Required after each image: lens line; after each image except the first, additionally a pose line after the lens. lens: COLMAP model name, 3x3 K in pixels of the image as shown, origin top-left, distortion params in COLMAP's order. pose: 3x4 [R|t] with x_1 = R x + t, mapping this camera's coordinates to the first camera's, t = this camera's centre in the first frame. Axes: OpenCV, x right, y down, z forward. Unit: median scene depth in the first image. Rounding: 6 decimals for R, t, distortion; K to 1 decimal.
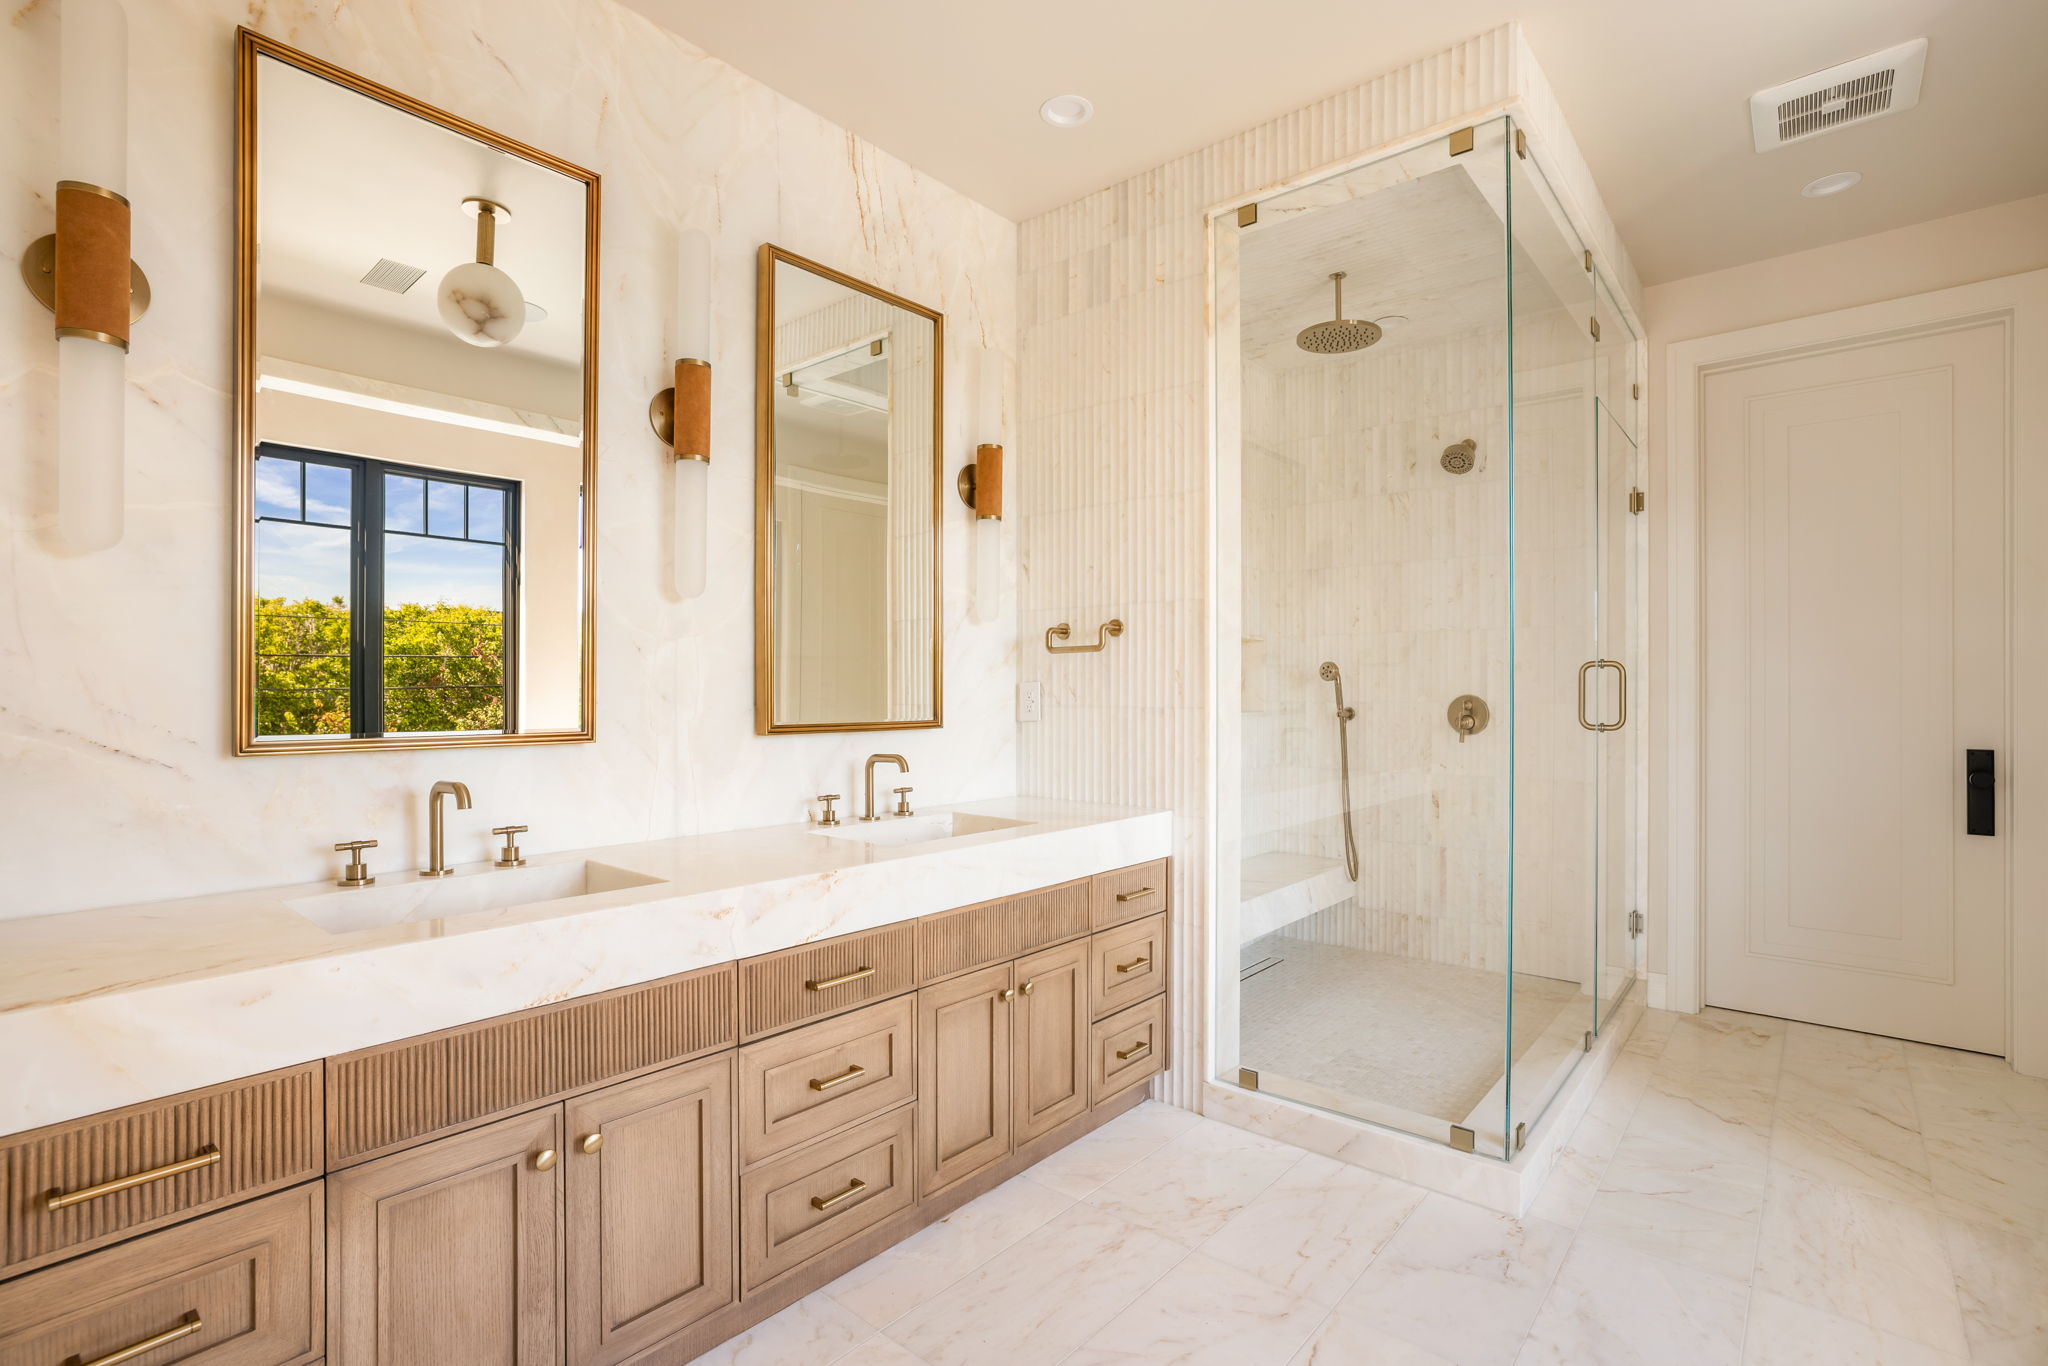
lens RADIAL K [[941.9, 0, 1022.1], [0, 941.9, 688.5], [0, 0, 1]] dist [0.000690, 0.024480]
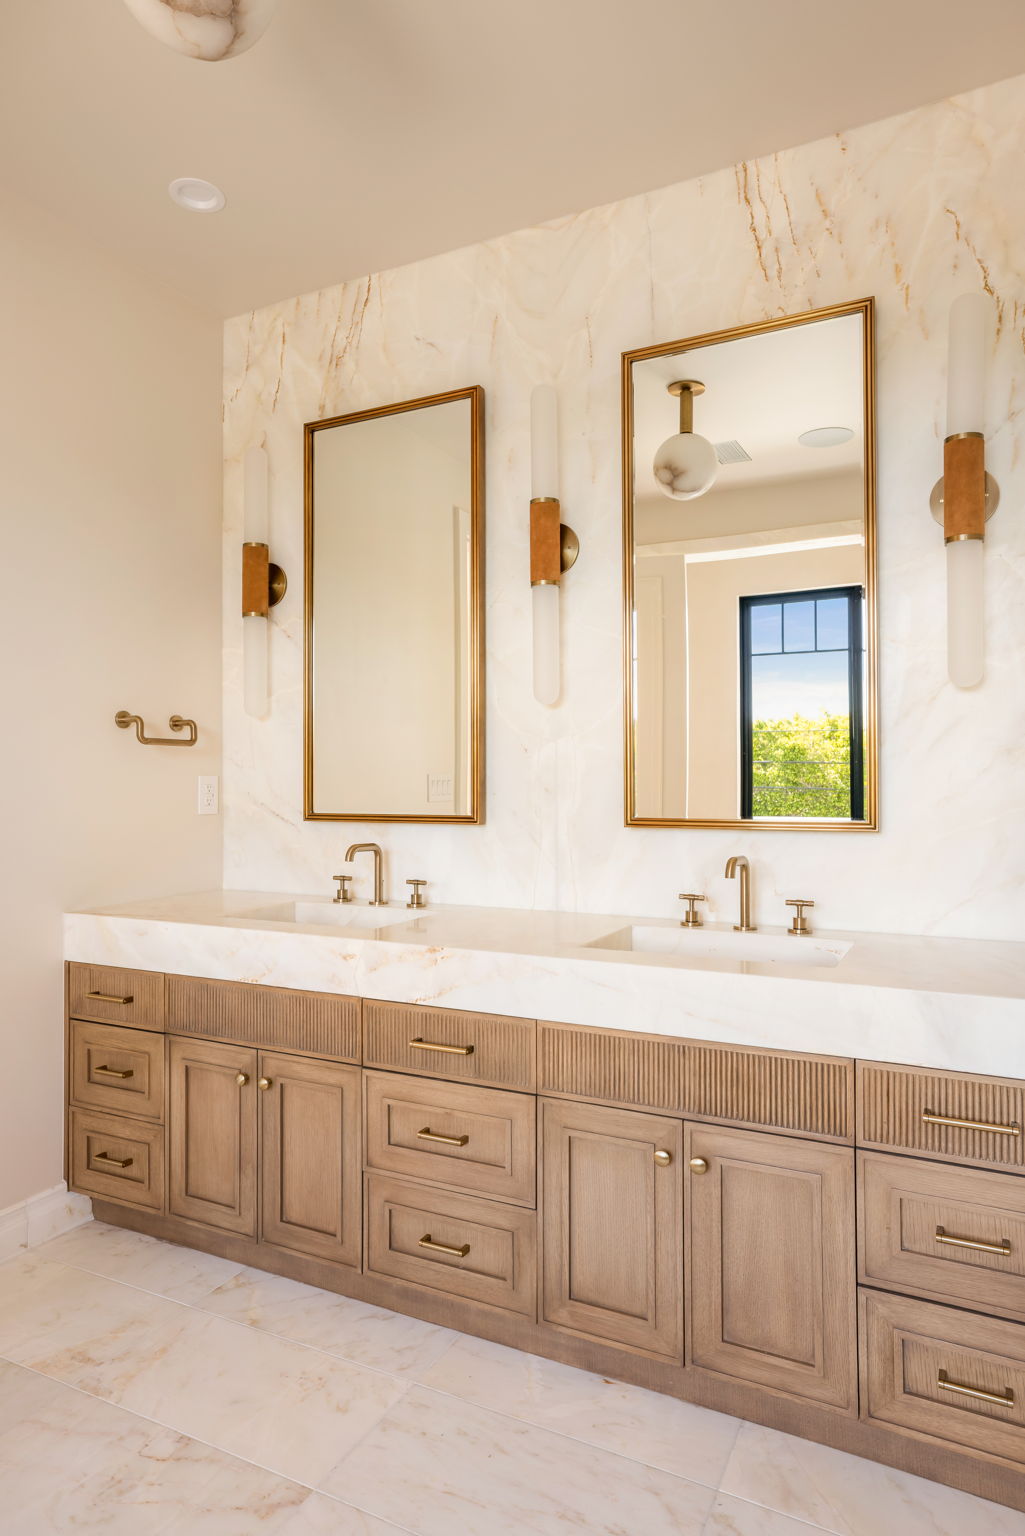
lens RADIAL K [[898.5, 0, 512.5], [0, 898.5, 768.0], [0, 0, 1]] dist [0.045296, 0.001110]
pose [[0.290263, -0.007455, -0.956918, 0.736347], [0.003164, 0.999972, -0.006831, -0.009614], [0.956942, -0.001045, 0.290278, 0.673404]]
